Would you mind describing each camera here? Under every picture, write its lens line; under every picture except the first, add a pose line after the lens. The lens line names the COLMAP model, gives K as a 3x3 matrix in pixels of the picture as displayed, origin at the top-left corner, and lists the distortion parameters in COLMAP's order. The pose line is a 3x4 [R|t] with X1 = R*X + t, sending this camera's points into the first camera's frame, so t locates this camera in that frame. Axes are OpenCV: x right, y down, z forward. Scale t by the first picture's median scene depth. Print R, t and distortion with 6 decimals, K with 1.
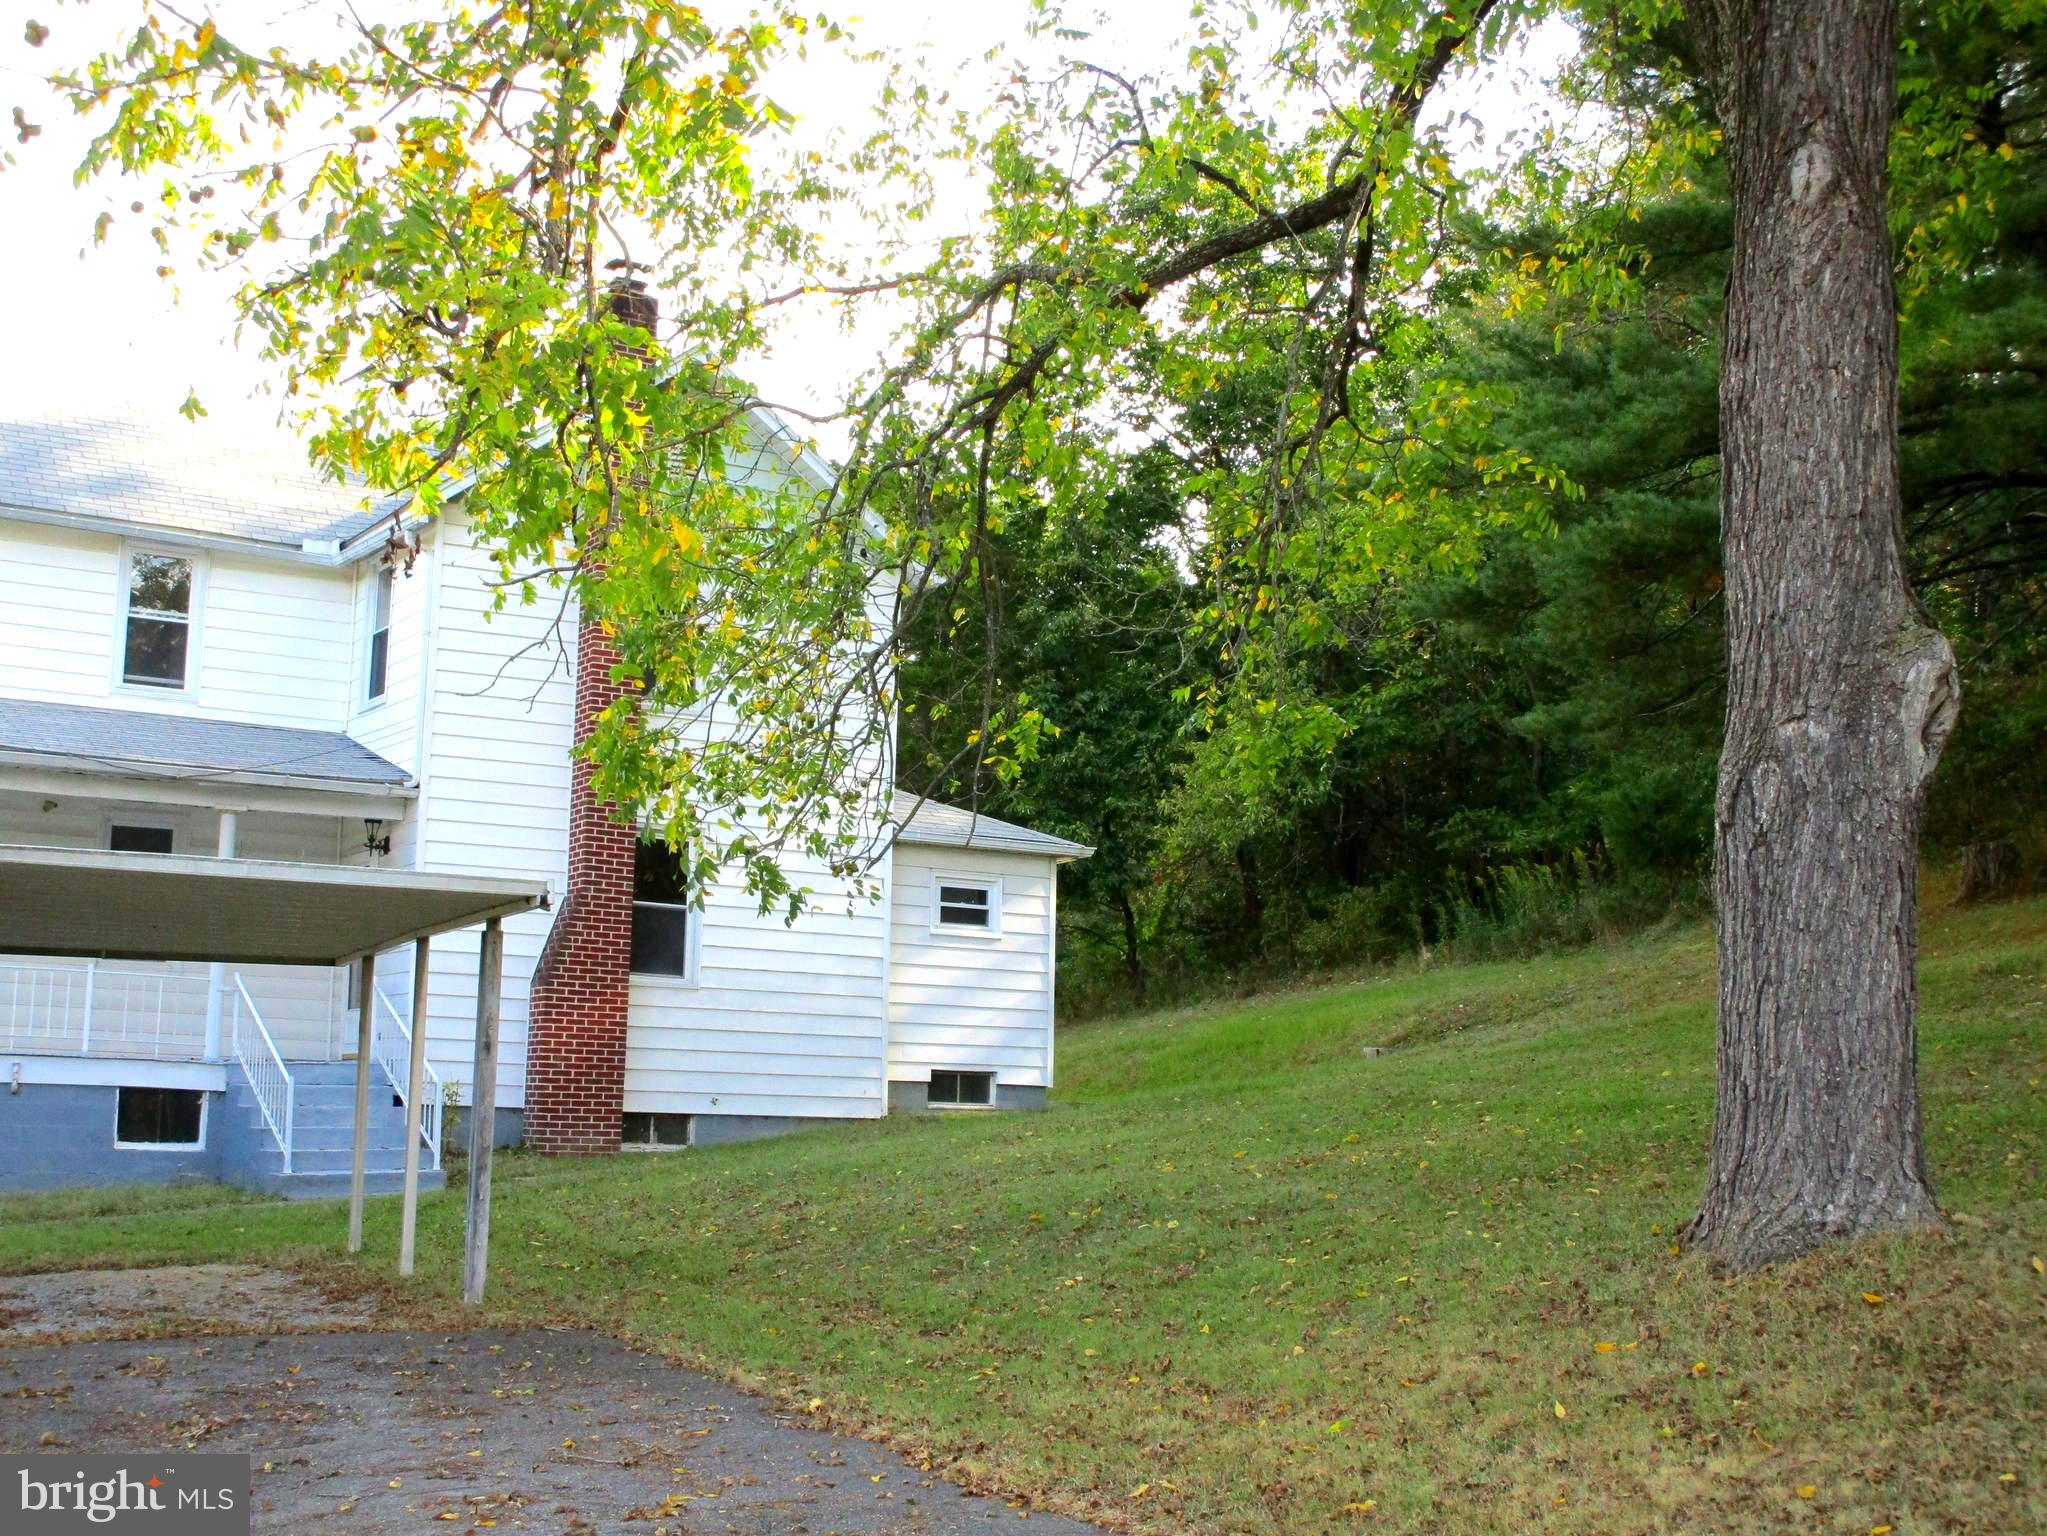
lens RADIAL K [[2551.2, 0, 1023.5], [0, 2551.2, 768.0], [0, 0, 1]] dist [-0.058609, 0.007892]
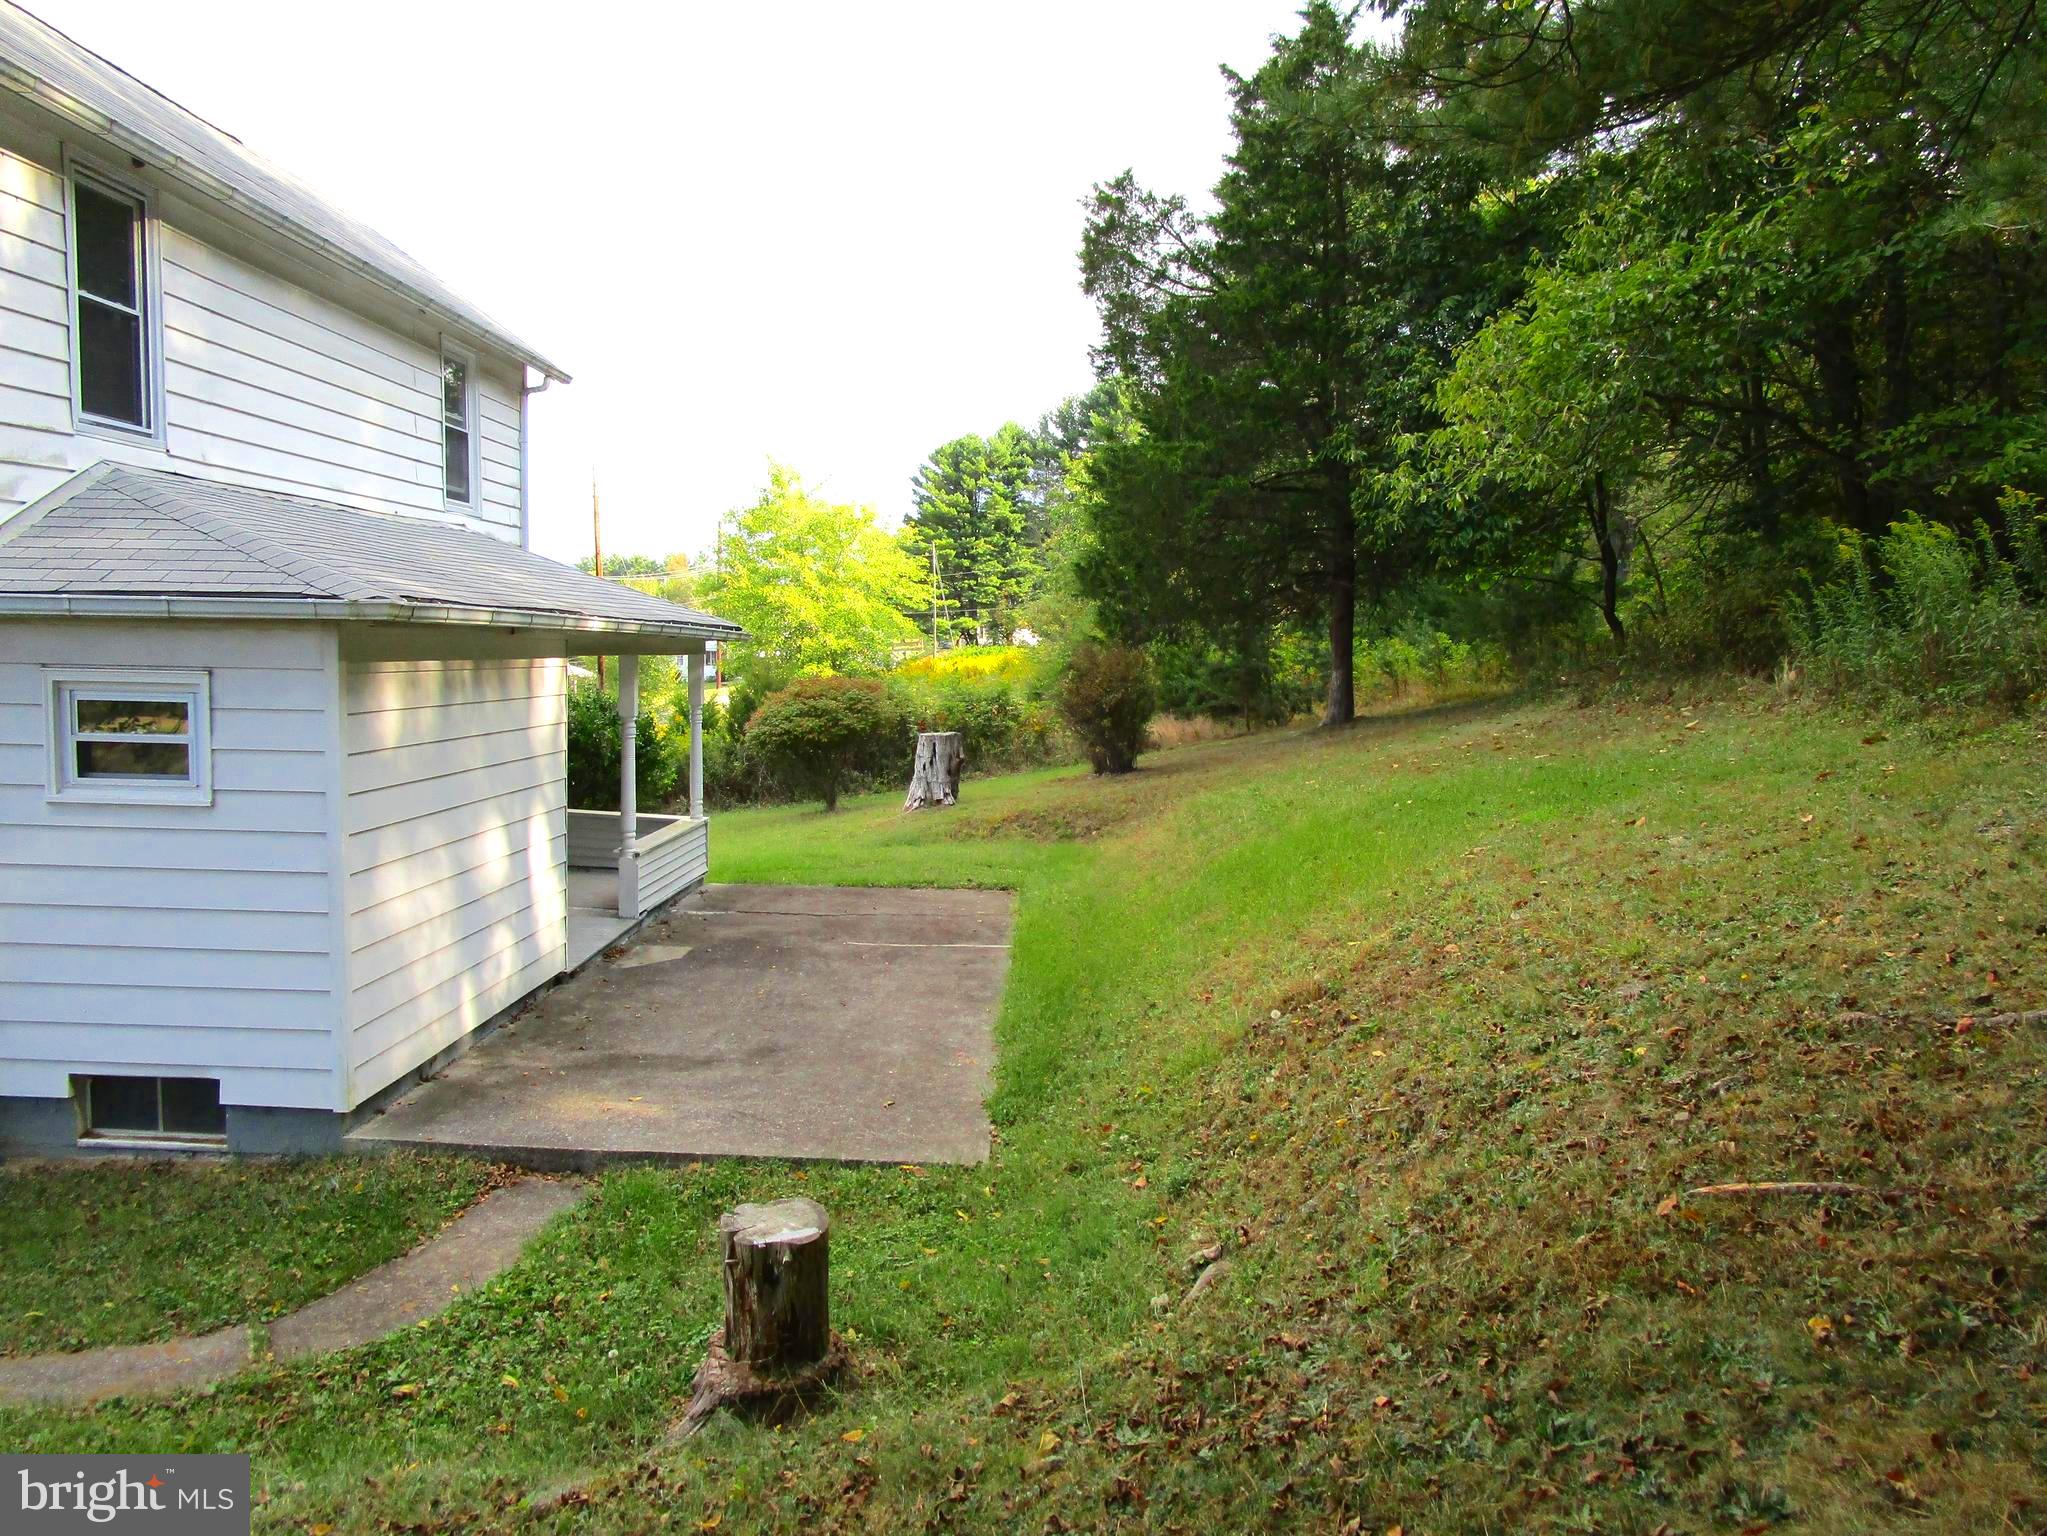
lens RADIAL K [[1448.2, 0, 1017.7], [0, 1448.2, 764.2], [0, 0, 1]] dist [-0.033605, 0.009850]
pose [[0.831468, 0.042448, -0.553949, 0.397694], [0.082944, 0.976418, 0.199318, 0.029657], [0.549347, -0.211674, 0.808339, 1.328663]]
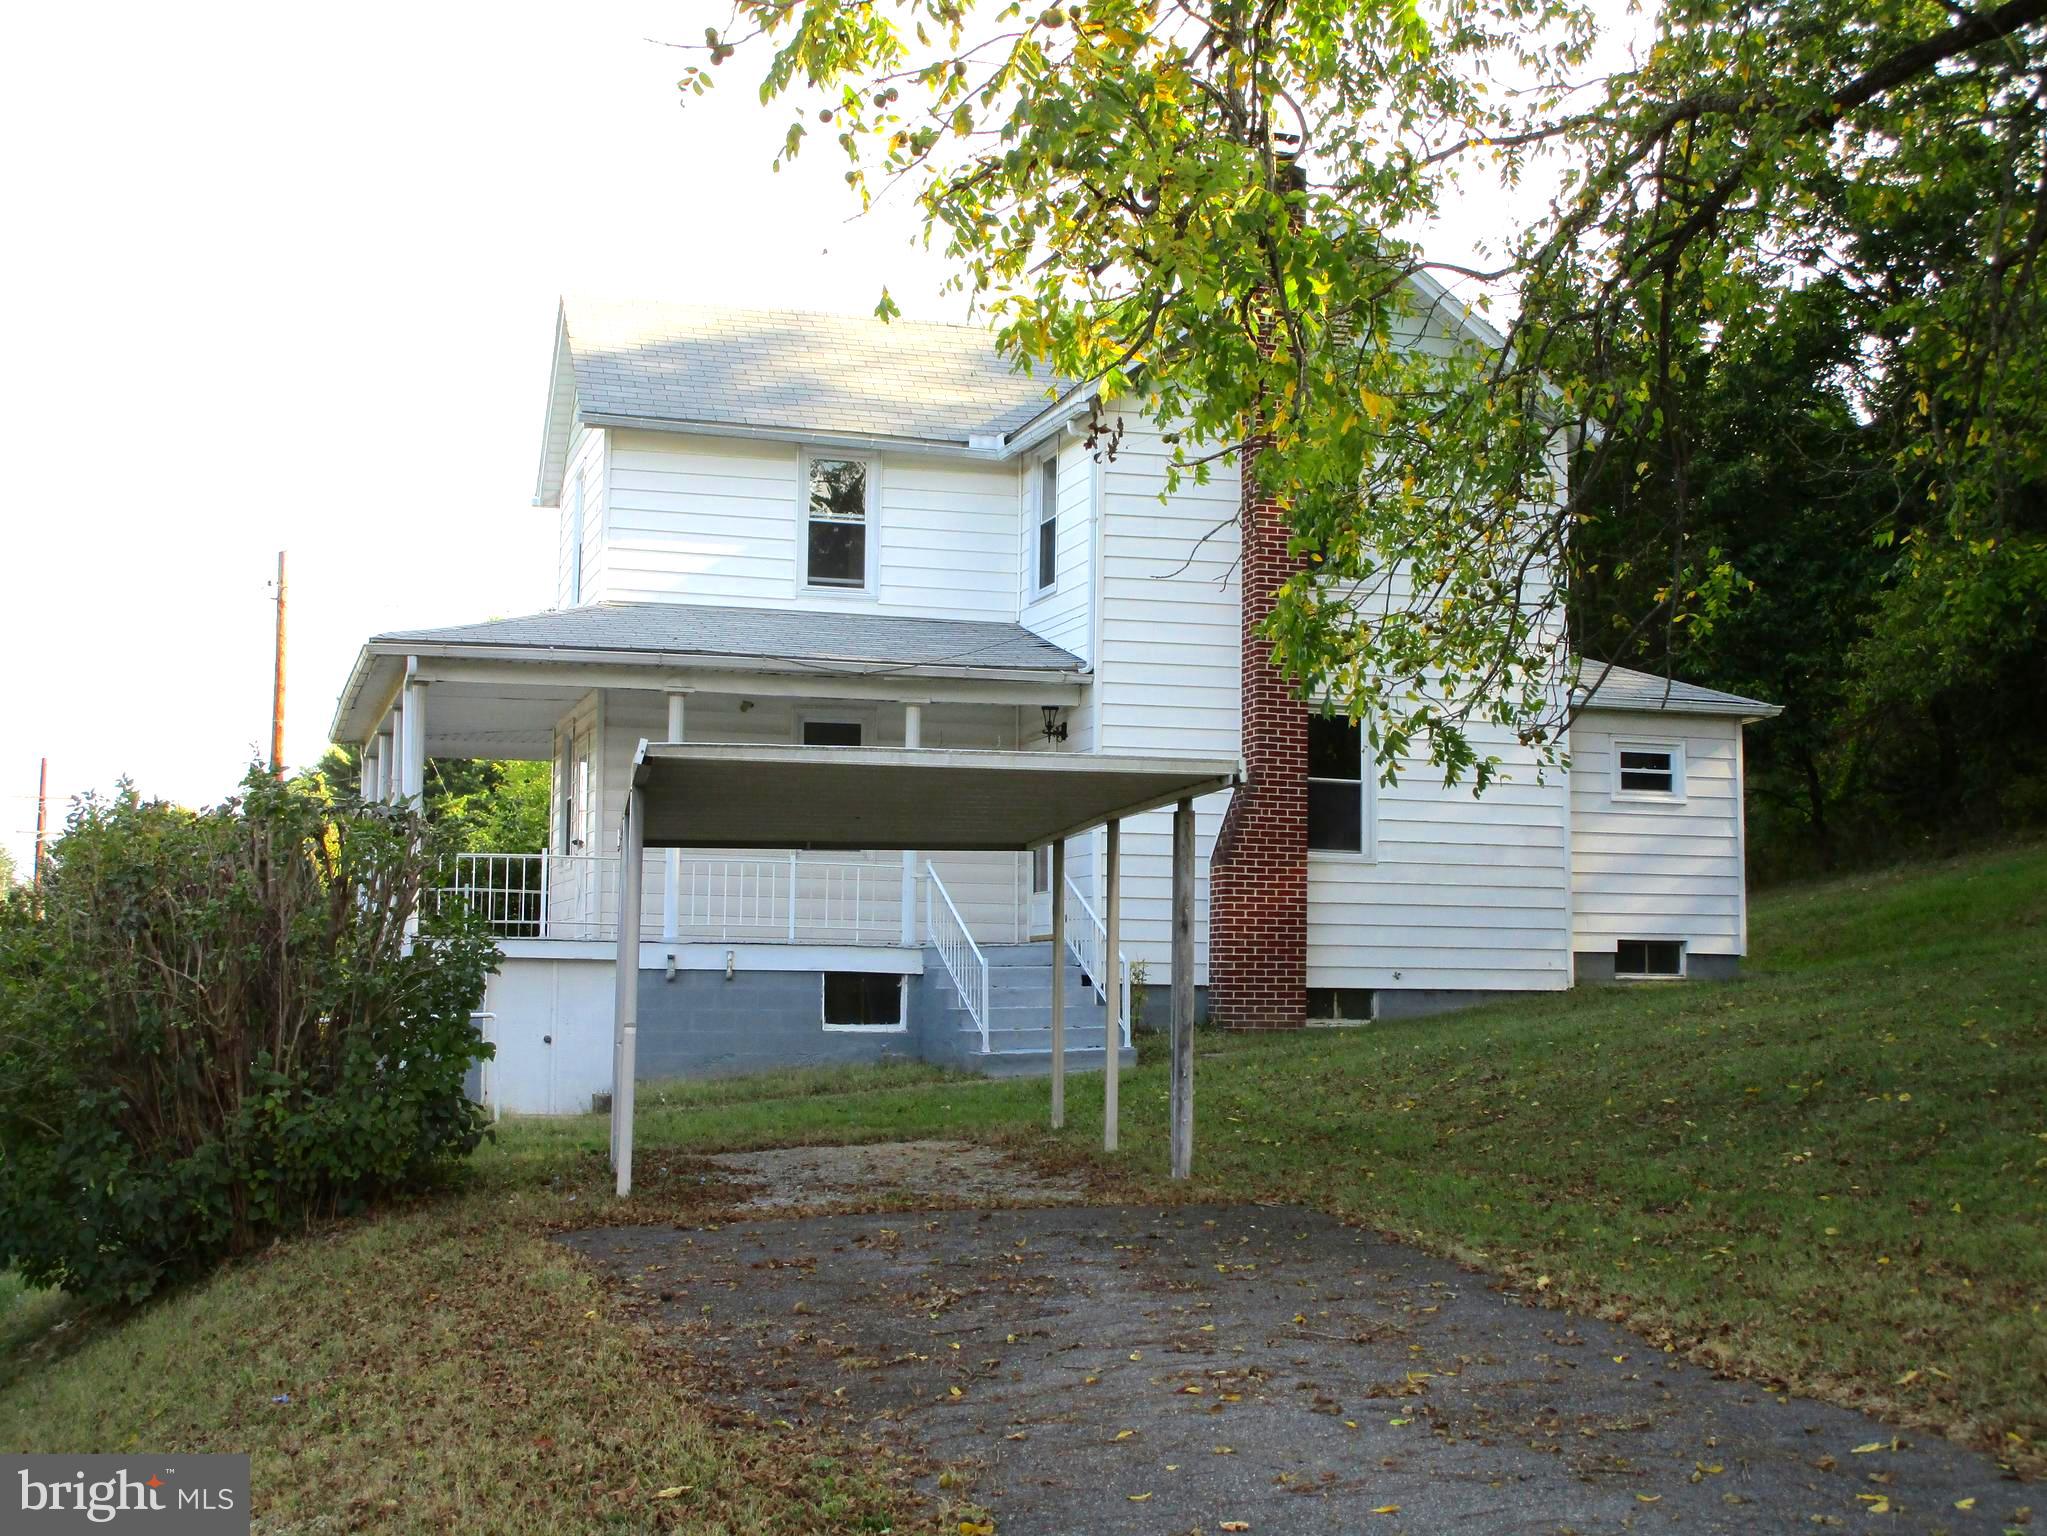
lens RADIAL K [[2557.9, 0, 1018.5], [0, 2557.9, 759.3], [0, 0, 1]] dist [-0.055700, 0.047831]
pose [[0.966624, -0.034555, -0.253857, -0.011429], [0.046075, 0.998154, 0.039571, 0.000343], [0.252021, -0.049947, 0.966432, 0.004720]]
